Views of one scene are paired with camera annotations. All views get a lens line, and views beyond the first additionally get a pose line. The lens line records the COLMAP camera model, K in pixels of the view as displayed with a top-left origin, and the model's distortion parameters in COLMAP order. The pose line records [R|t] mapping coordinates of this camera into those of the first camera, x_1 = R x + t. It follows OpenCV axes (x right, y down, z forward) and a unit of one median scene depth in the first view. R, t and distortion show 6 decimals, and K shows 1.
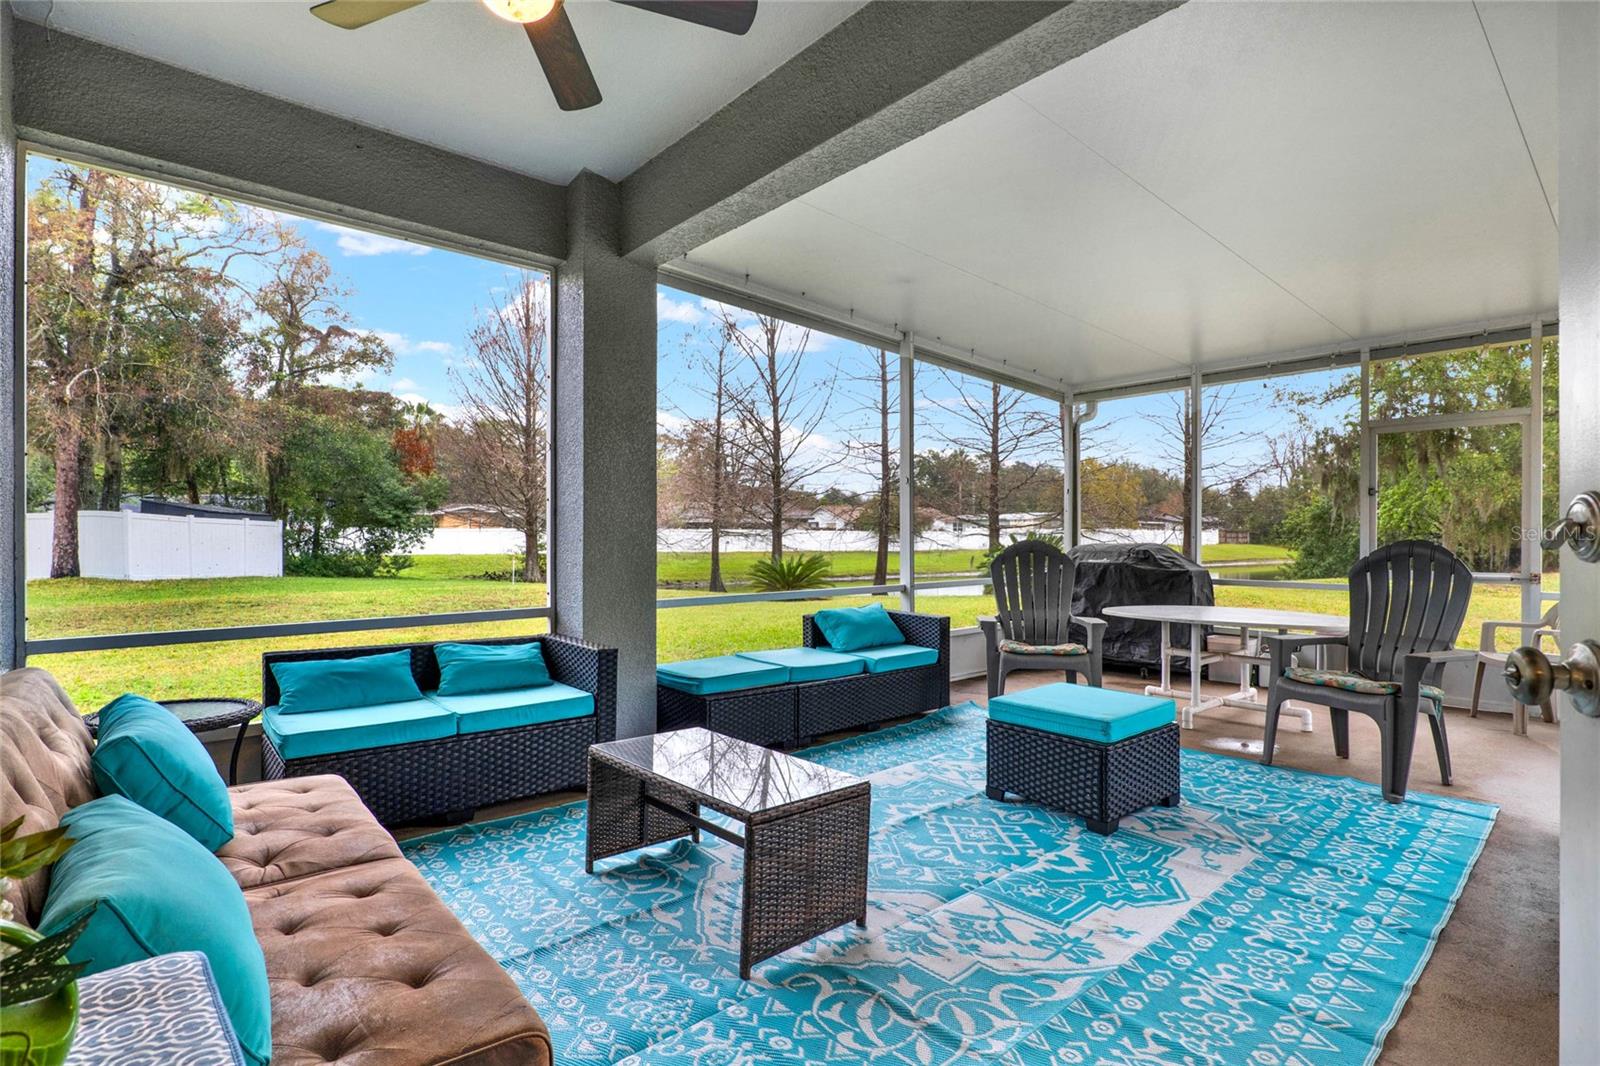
lens RADIAL K [[771.5, 0, 791.1], [0, 771.5, 535.5], [0, 0, 1]] dist [-0.023048, 0.005691]
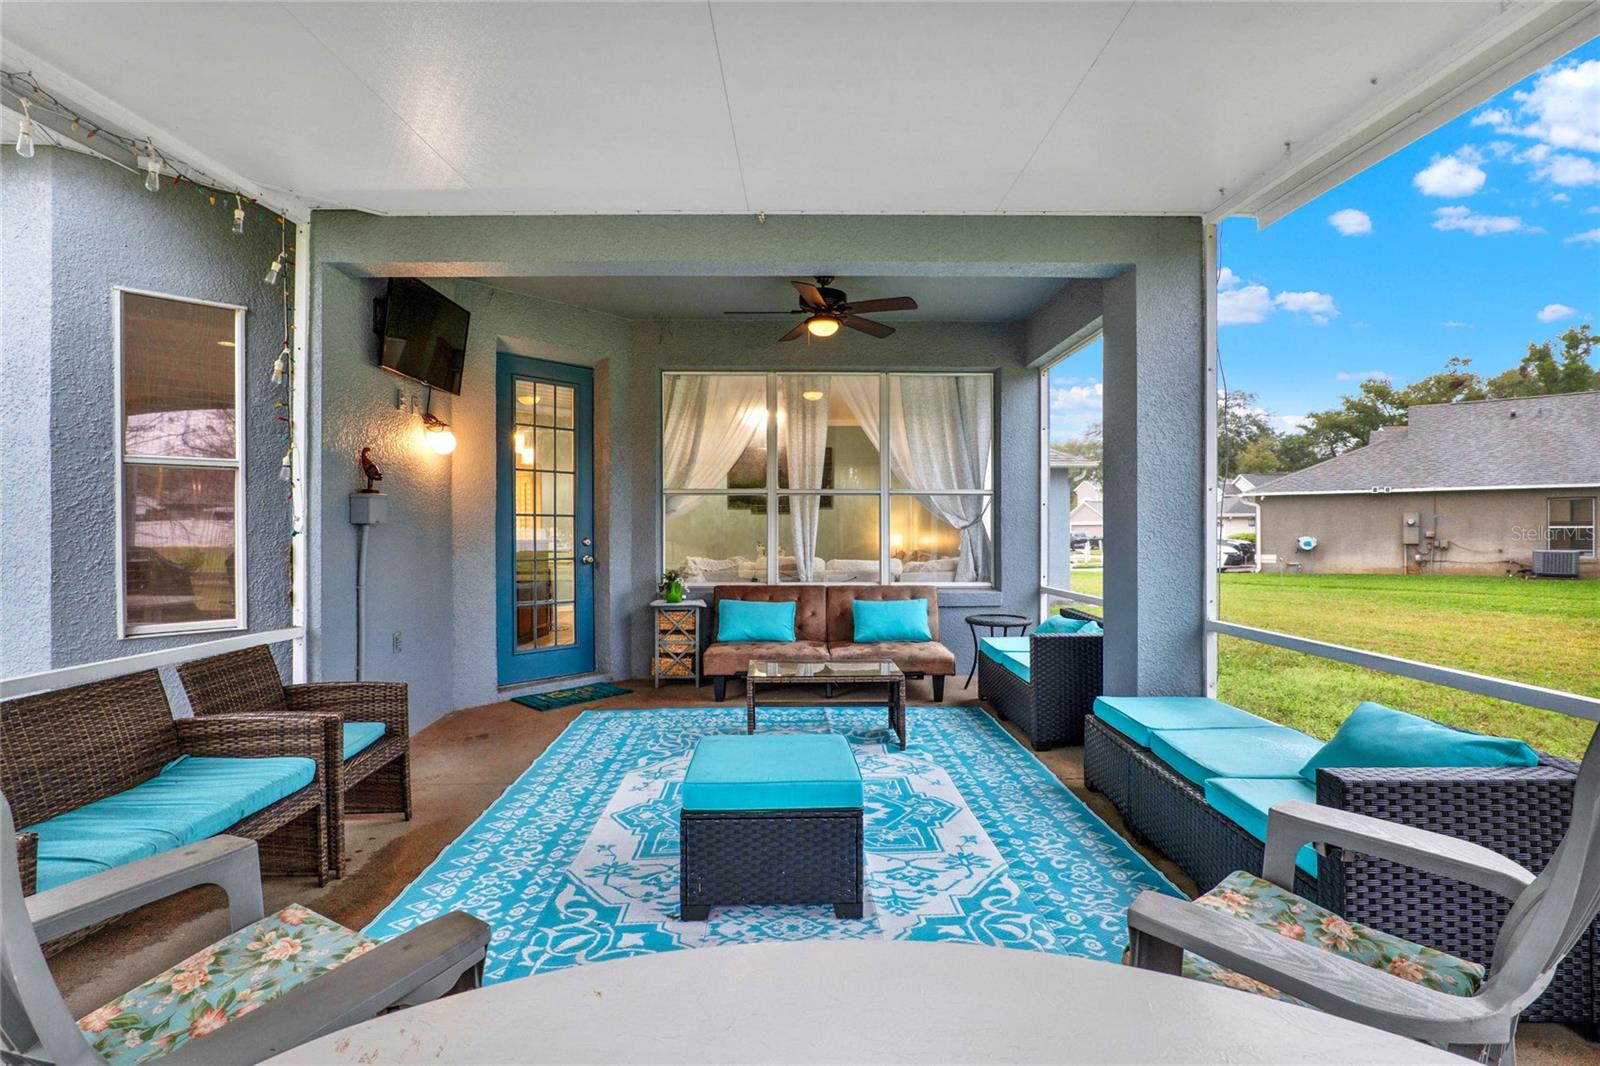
lens RADIAL K [[771.5, 0, 810.0], [0, 771.5, 534.2], [0, 0, 1]] dist [-0.023048, 0.005691]
pose [[-0.639282, 0.005372, -0.768953, 0.653528], [0.004841, 0.999984, 0.002961, -0.015049], [0.768957, -0.001830, -0.639298, 1.044406]]
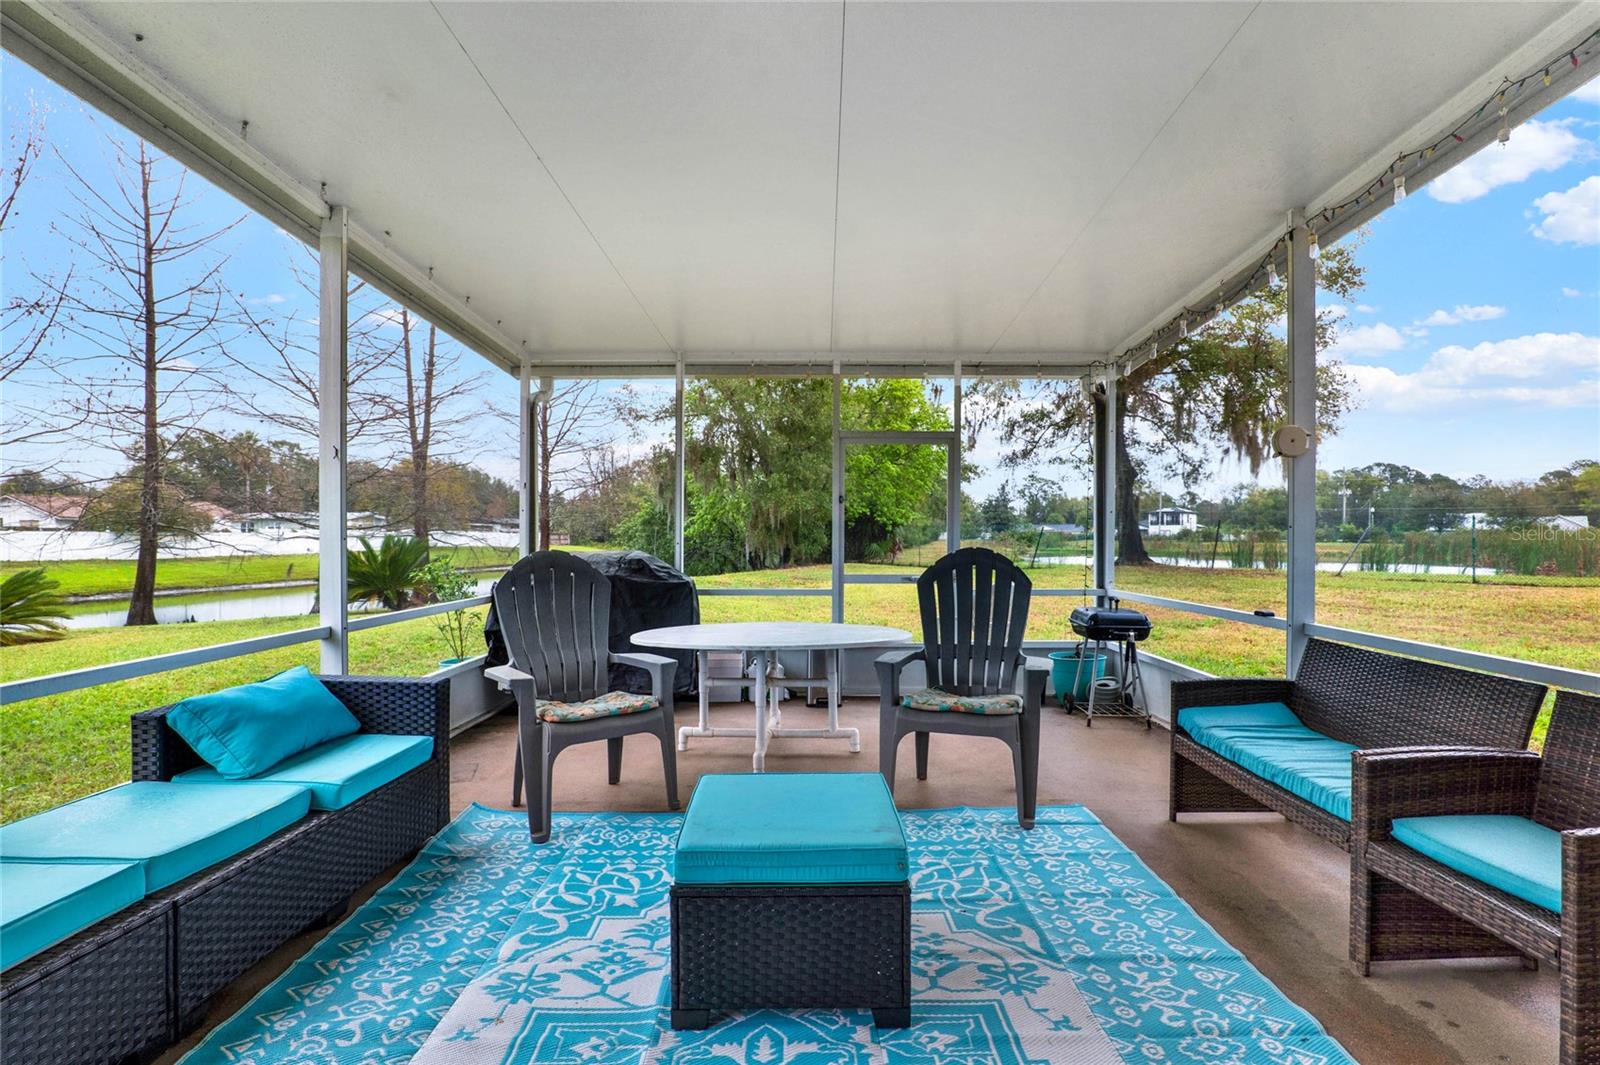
lens RADIAL K [[771.5, 0, 816.1], [0, 771.5, 536.1], [0, 0, 1]] dist [-0.023048, 0.005691]
pose [[0.650862, 0.001489, 0.759194, -0.068062], [-0.000195, 0.999998, -0.001794, -0.006357], [-0.759196, 0.001020, 0.650861, 0.383422]]
